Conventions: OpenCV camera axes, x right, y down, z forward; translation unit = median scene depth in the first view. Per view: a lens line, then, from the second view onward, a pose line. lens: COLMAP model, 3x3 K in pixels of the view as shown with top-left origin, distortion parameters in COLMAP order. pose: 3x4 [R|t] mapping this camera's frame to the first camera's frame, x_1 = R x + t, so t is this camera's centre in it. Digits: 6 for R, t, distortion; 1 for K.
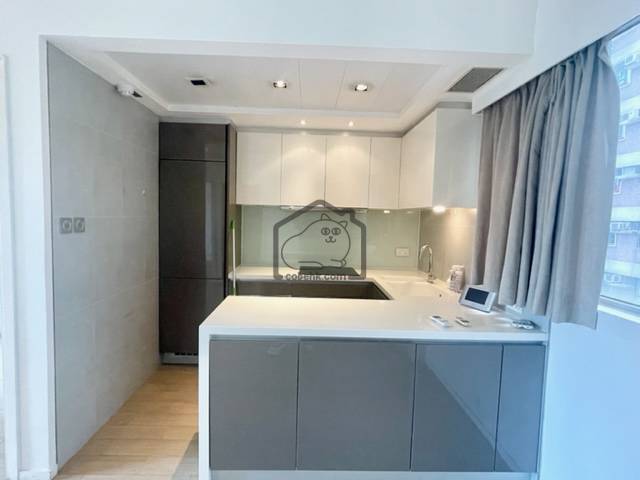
lens RADIAL K [[332.8, 0, 305.6], [0, 332.8, 239.9], [0, 0, 1]] dist [-0.000244, 0.000883]
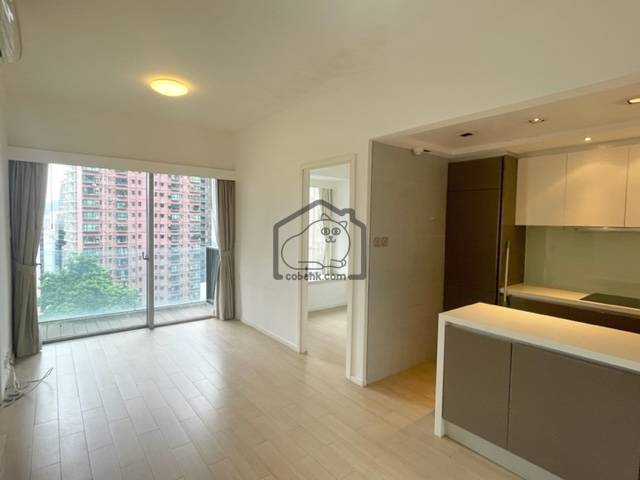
lens RADIAL K [[332.8, 0, 305.6], [0, 332.8, 239.9], [0, 0, 1]] dist [-0.000244, 0.000883]
pose [[0.594493, 0.022632, -0.803782, 0.284784], [-0.057963, 0.998210, -0.014764, -0.005194], [0.802009, 0.055367, 0.594740, -0.202512]]
